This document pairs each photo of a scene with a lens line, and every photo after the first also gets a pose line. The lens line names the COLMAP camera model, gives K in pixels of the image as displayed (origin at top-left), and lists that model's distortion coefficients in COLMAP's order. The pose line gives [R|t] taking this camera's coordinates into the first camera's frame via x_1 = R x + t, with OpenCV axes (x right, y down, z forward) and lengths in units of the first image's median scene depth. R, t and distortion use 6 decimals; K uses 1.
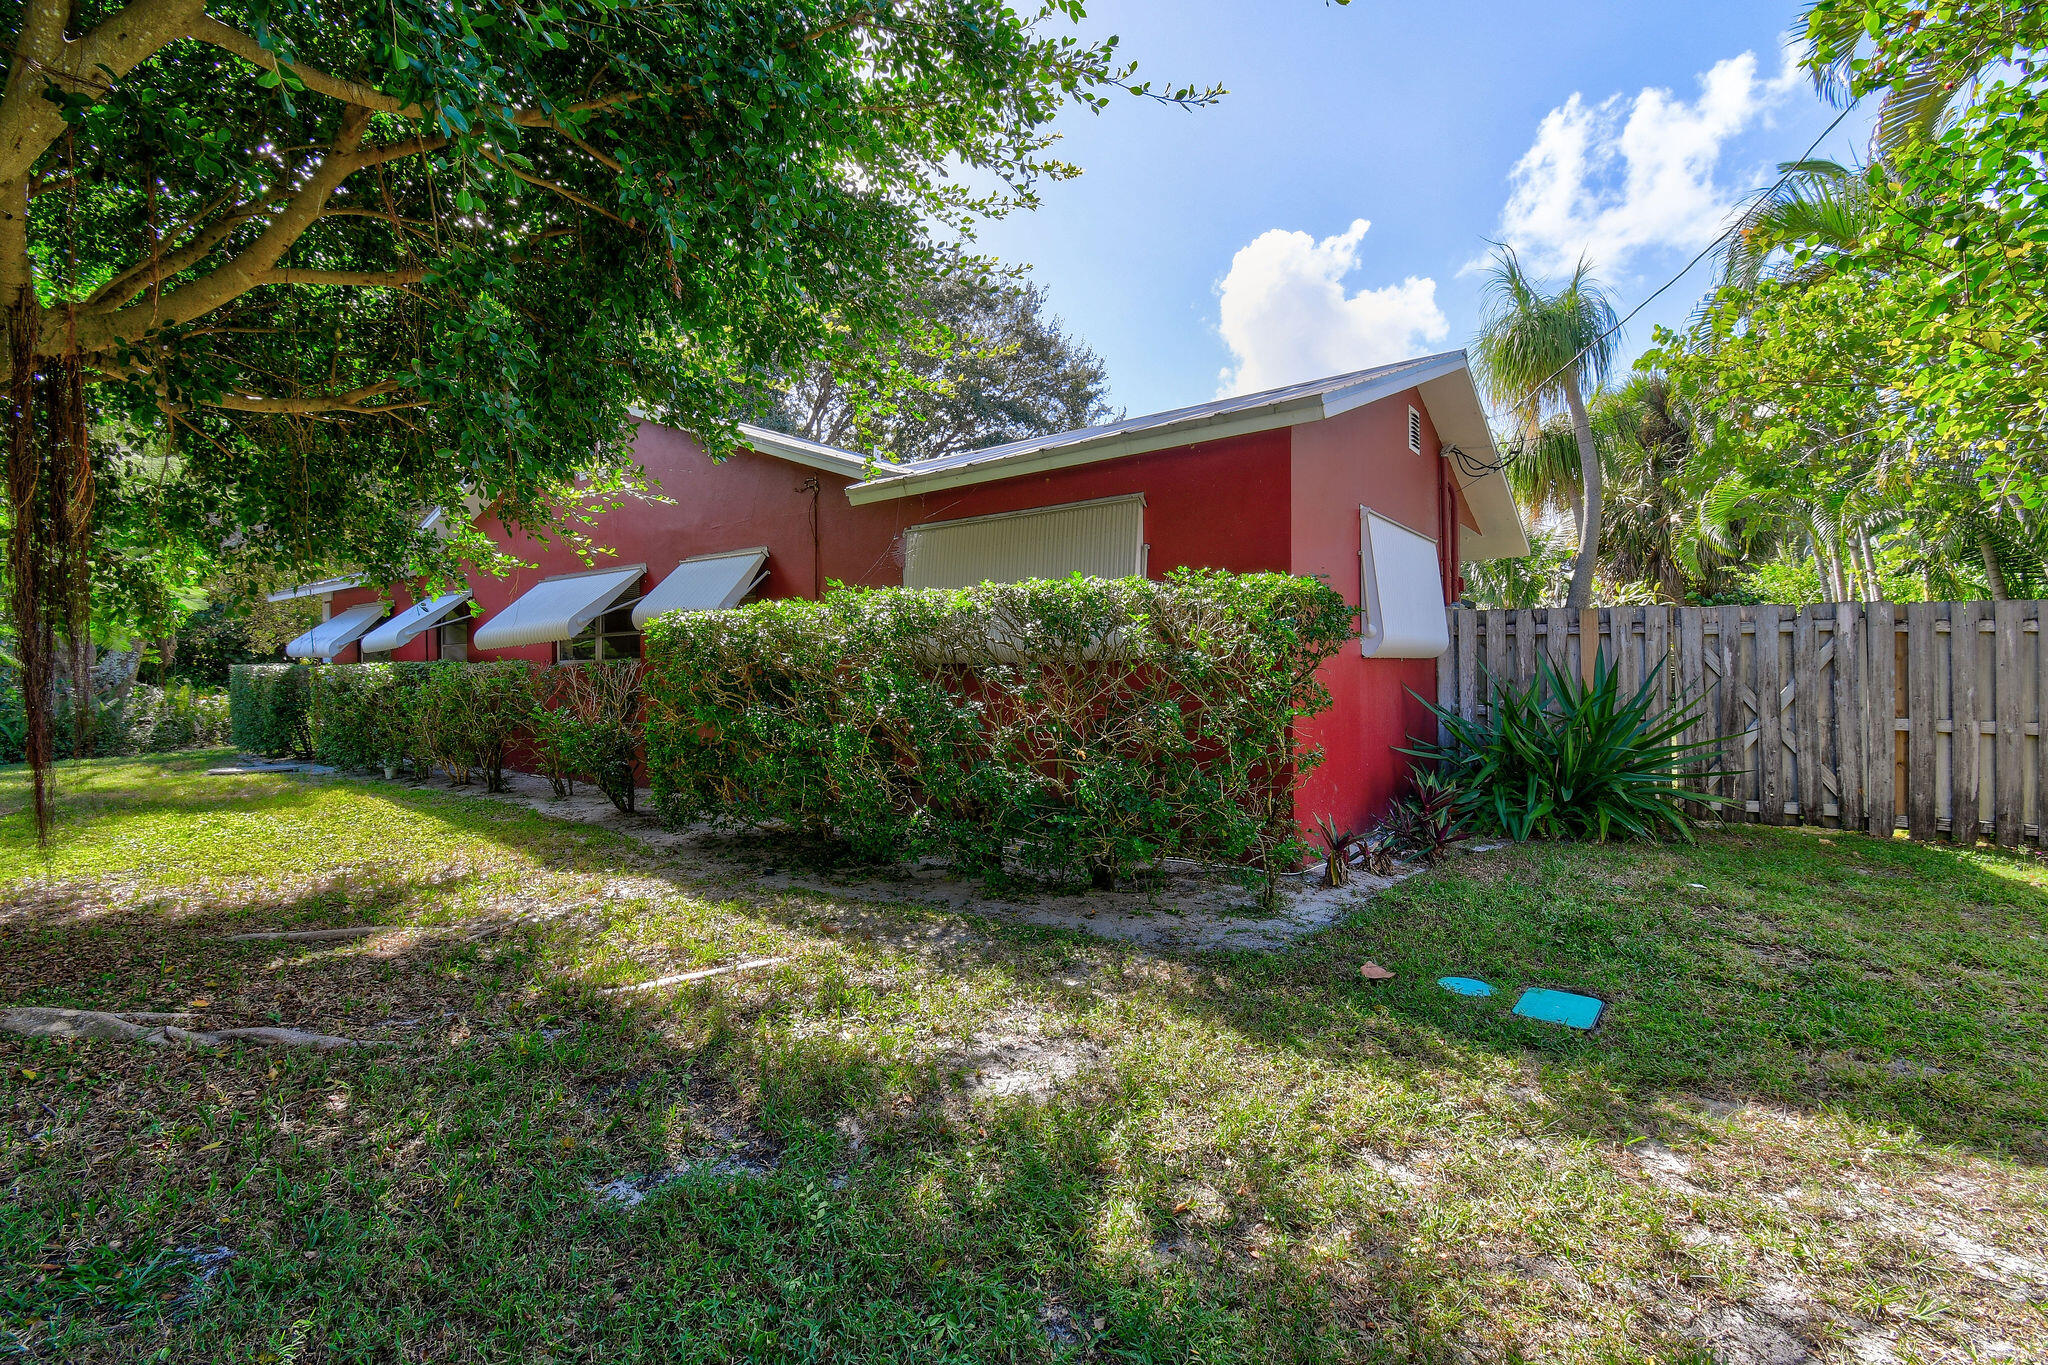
lens RADIAL K [[885.4, 0, 1030.1], [0, 885.4, 678.4], [0, 0, 1]] dist [-0.008035, -0.003619]
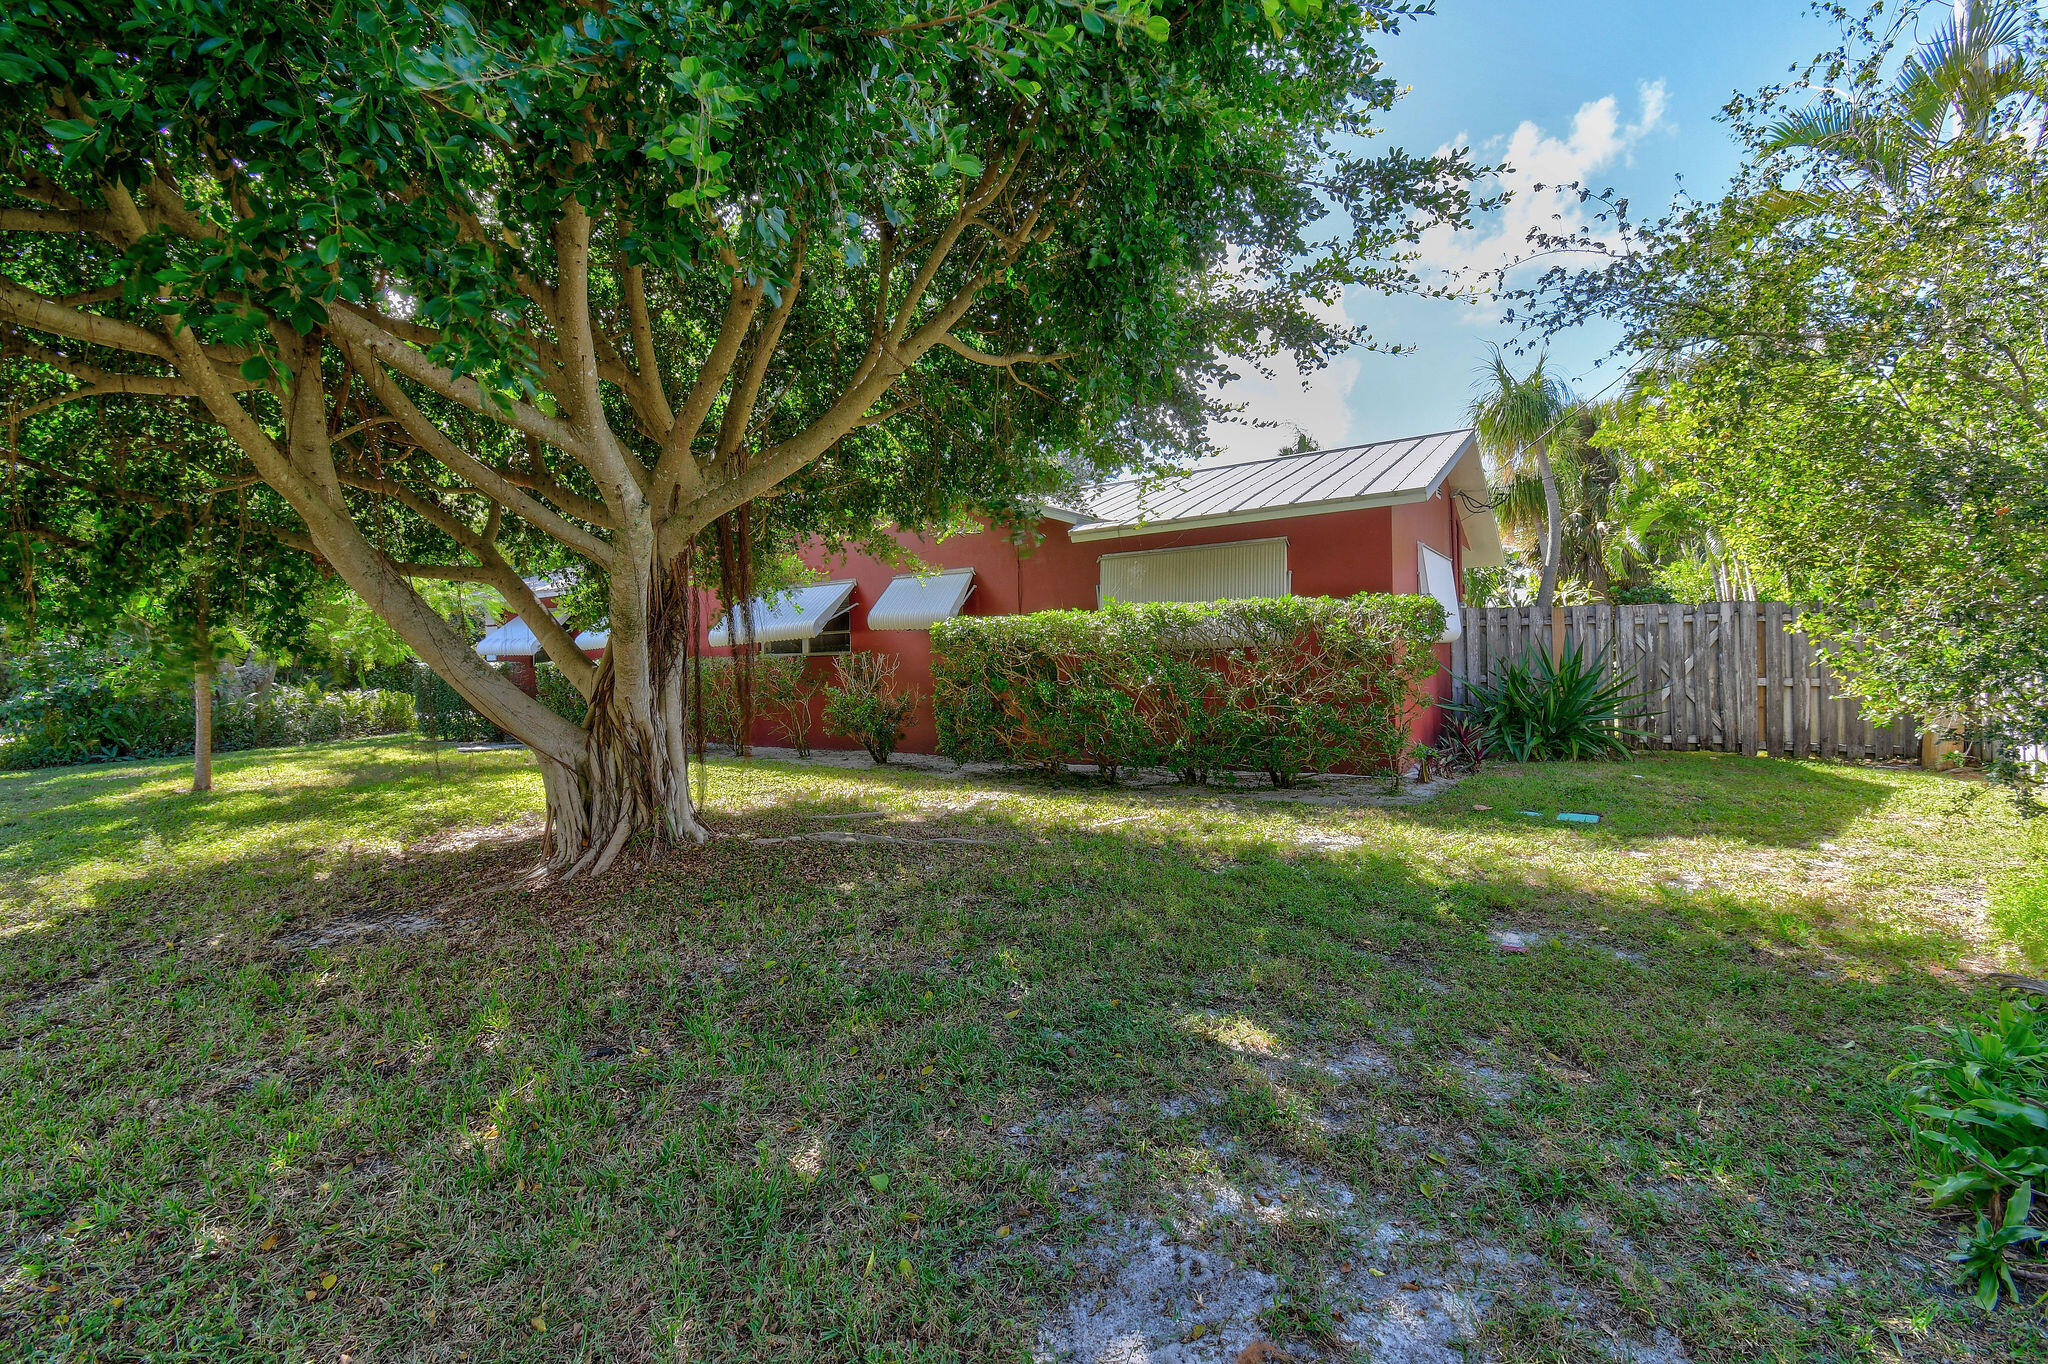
lens RADIAL K [[885.4, 0, 1012.0], [0, 885.4, 679.5], [0, 0, 1]] dist [-0.008035, -0.003619]
pose [[0.998435, -0.016360, 0.053487, -0.374049], [0.015756, 0.999808, 0.011692, 0.009861], [-0.053668, -0.010831, 0.998500, -0.439150]]
